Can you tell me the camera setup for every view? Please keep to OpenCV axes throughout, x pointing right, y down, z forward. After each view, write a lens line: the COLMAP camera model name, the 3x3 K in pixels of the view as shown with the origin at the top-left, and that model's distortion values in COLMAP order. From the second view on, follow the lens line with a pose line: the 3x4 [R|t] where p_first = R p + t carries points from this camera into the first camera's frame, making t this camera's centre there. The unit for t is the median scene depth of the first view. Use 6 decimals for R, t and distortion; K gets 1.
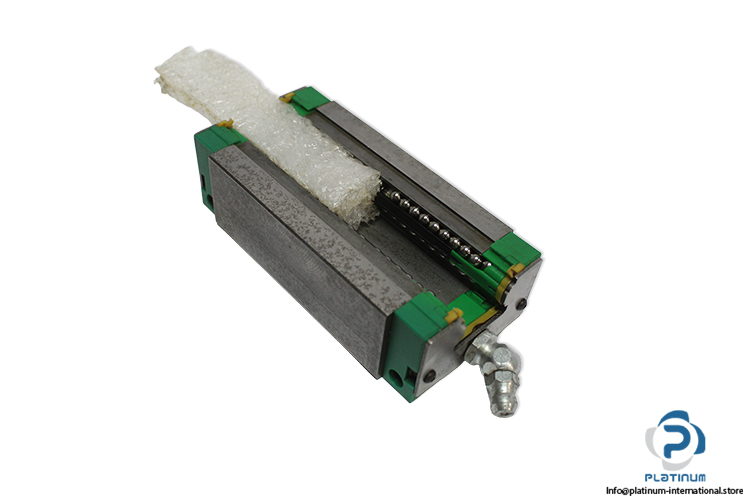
lens RADIAL K [[738.4, 0, 375.2], [0, 738.4, 248.5], [0, 0, 1]] dist [-0.008947, 0.000000]
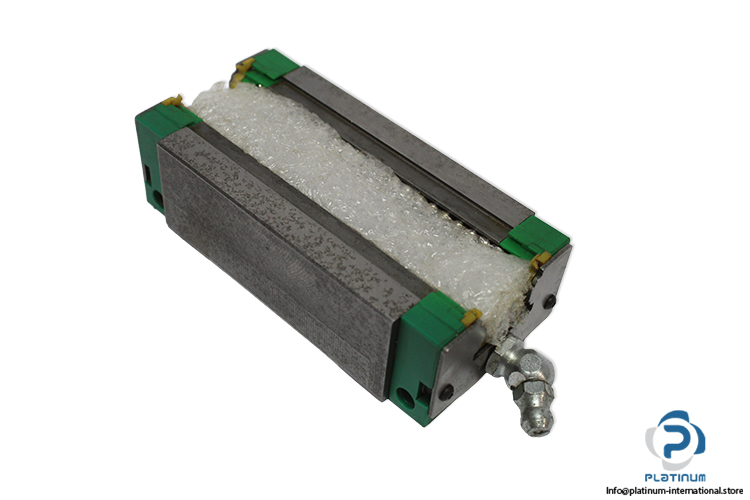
lens RADIAL K [[1042.2, 0, 374.5], [0, 1042.2, 250.4], [0, 0, 1]] dist [0.133591, 0.000000]
pose [[0.997474, -0.056772, 0.042681, -0.045780], [0.057013, 0.998364, -0.004448, 0.012368], [-0.042359, 0.006870, 0.999079, -0.169458]]
